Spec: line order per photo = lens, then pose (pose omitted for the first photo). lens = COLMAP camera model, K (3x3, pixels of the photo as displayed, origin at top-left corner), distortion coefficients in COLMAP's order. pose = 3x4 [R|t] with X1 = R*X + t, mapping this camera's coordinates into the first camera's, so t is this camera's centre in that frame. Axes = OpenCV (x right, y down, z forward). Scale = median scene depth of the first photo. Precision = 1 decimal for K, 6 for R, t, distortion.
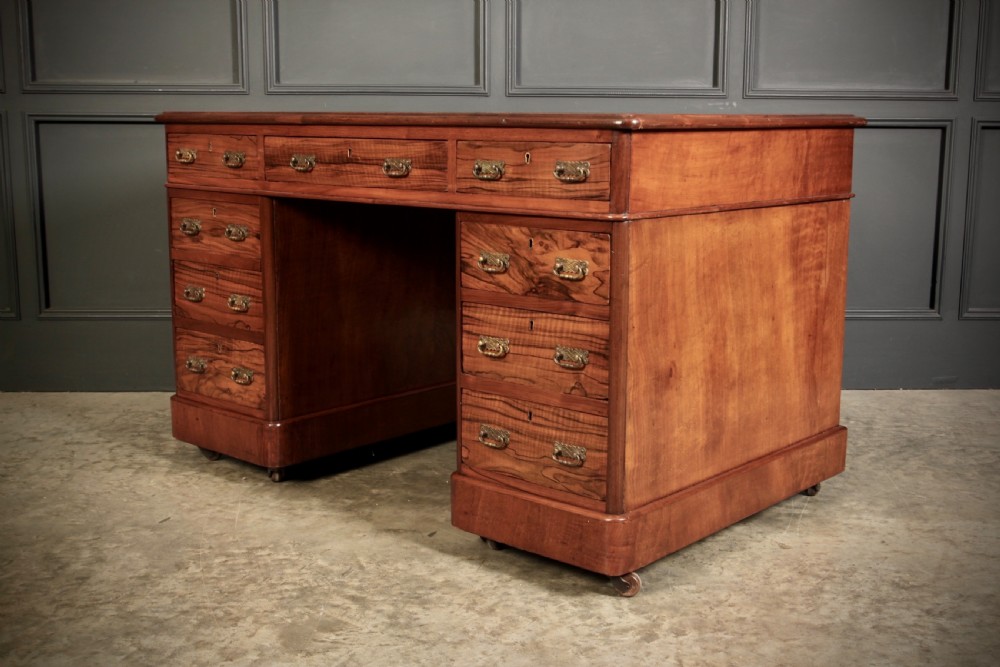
lens RADIAL K [[1121.1, 0, 504.4], [0, 1121.1, 330.1], [0, 0, 1]] dist [-0.021956, 0.000000]
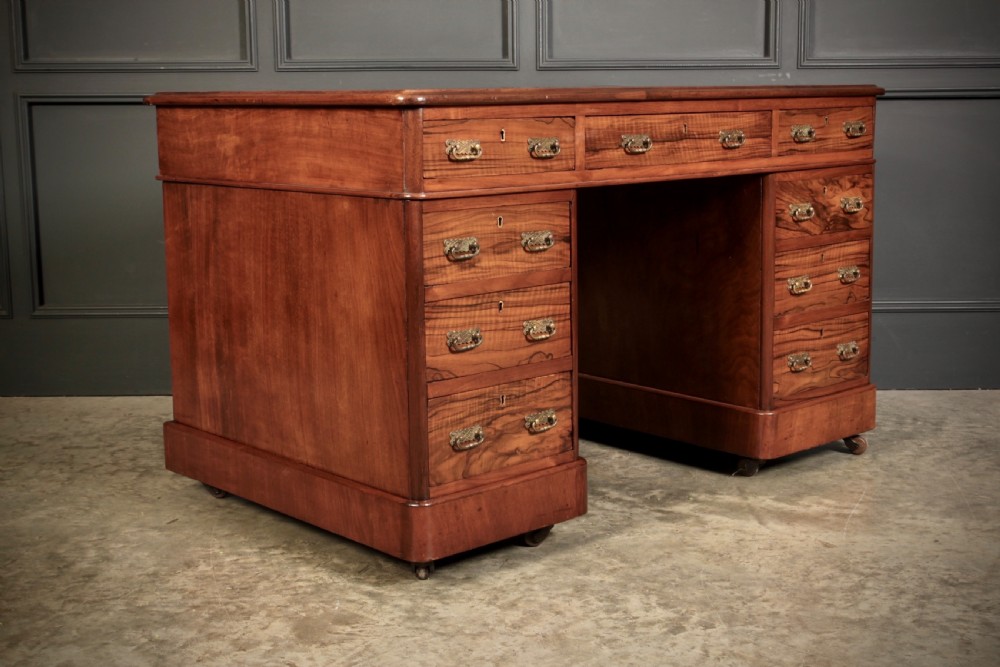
lens RADIAL K [[1316.6, 0, 508.6], [0, 1316.6, 324.9], [0, 0, 1]] dist [0.000741, 0.000000]
pose [[0.999377, -0.006986, -0.034581, 0.023628], [0.006488, 0.999874, -0.014479, 0.025024], [0.034678, 0.014246, 0.999297, -0.123371]]
